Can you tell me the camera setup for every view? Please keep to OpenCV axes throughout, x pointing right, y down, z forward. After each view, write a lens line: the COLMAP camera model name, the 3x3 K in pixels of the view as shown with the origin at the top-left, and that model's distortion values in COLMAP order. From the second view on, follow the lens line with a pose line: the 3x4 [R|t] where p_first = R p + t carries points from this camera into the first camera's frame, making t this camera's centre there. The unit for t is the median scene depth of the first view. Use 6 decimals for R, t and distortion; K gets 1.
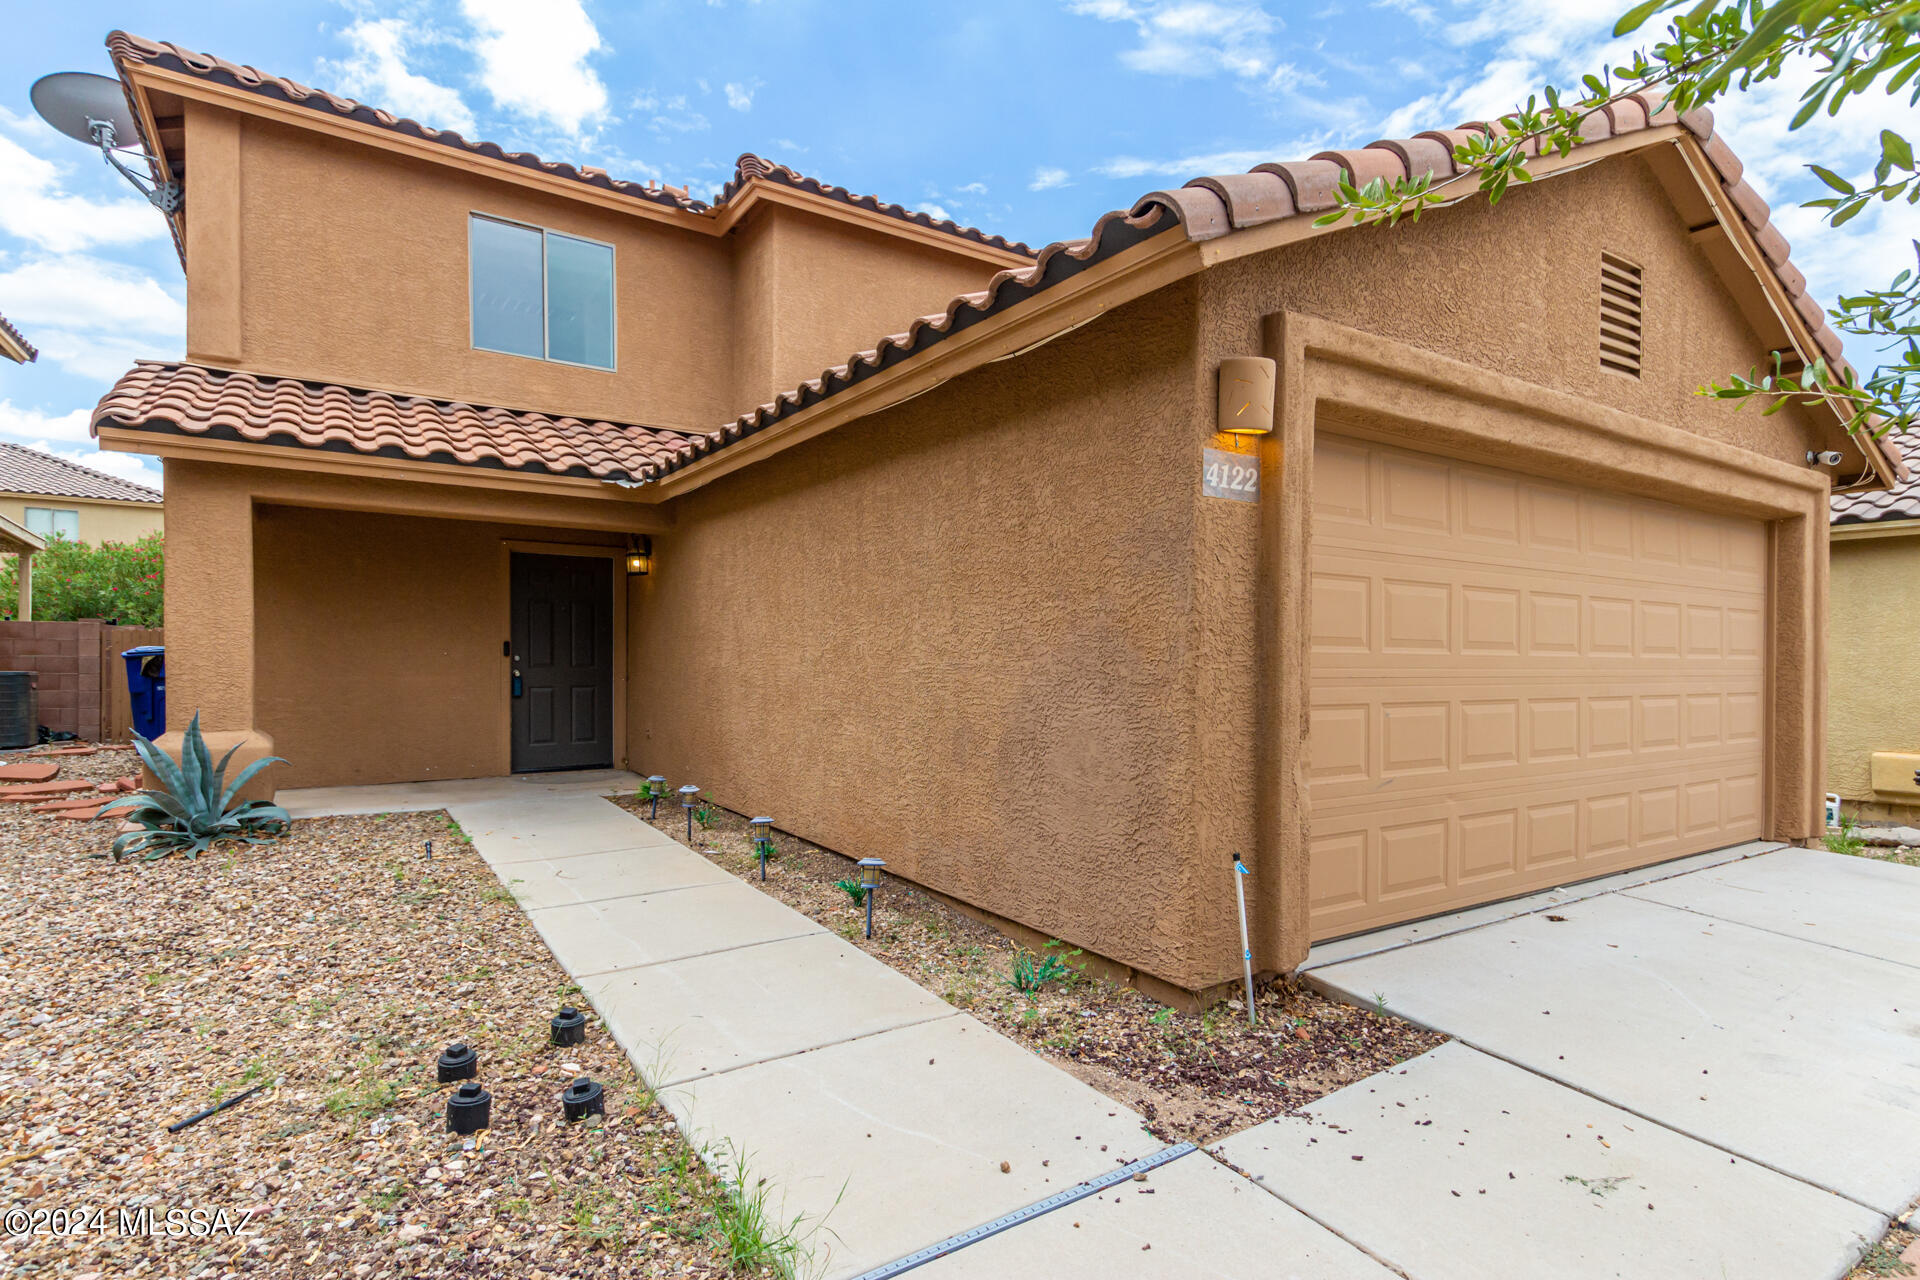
lens RADIAL K [[934.5, 0, 972.1], [0, 934.5, 634.8], [0, 0, 1]] dist [0.004042, 0.000135]
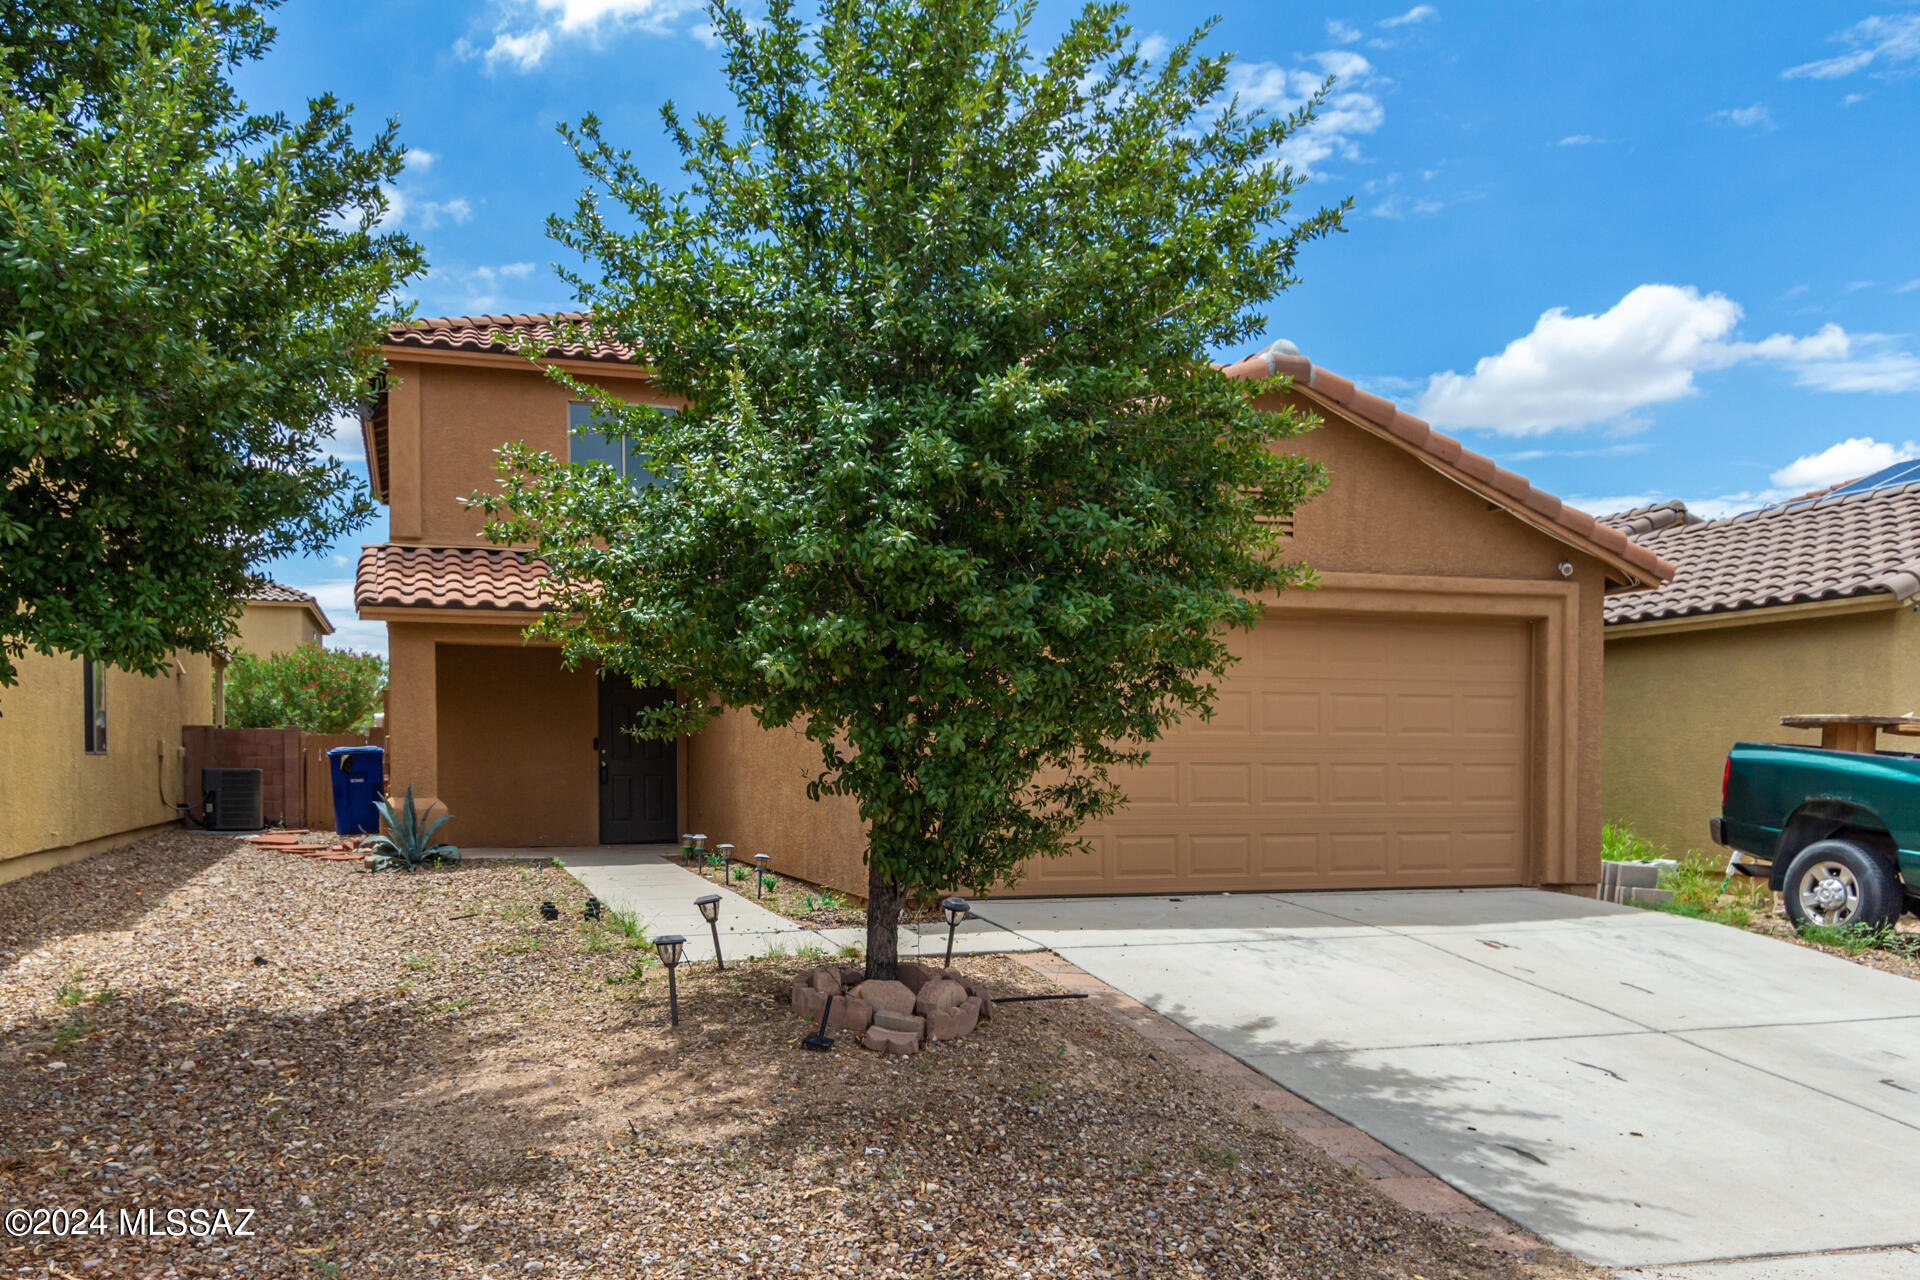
lens RADIAL K [[1671.4, 0, 960.0], [0, 1671.4, 640.0], [0, 0, 1]] dist [-0.005619, -0.000856]
pose [[0.959132, -0.031980, -0.281146, 0.767348], [0.017057, 0.998320, -0.055368, 0.009869], [0.282444, 0.048309, 0.958067, -1.290564]]
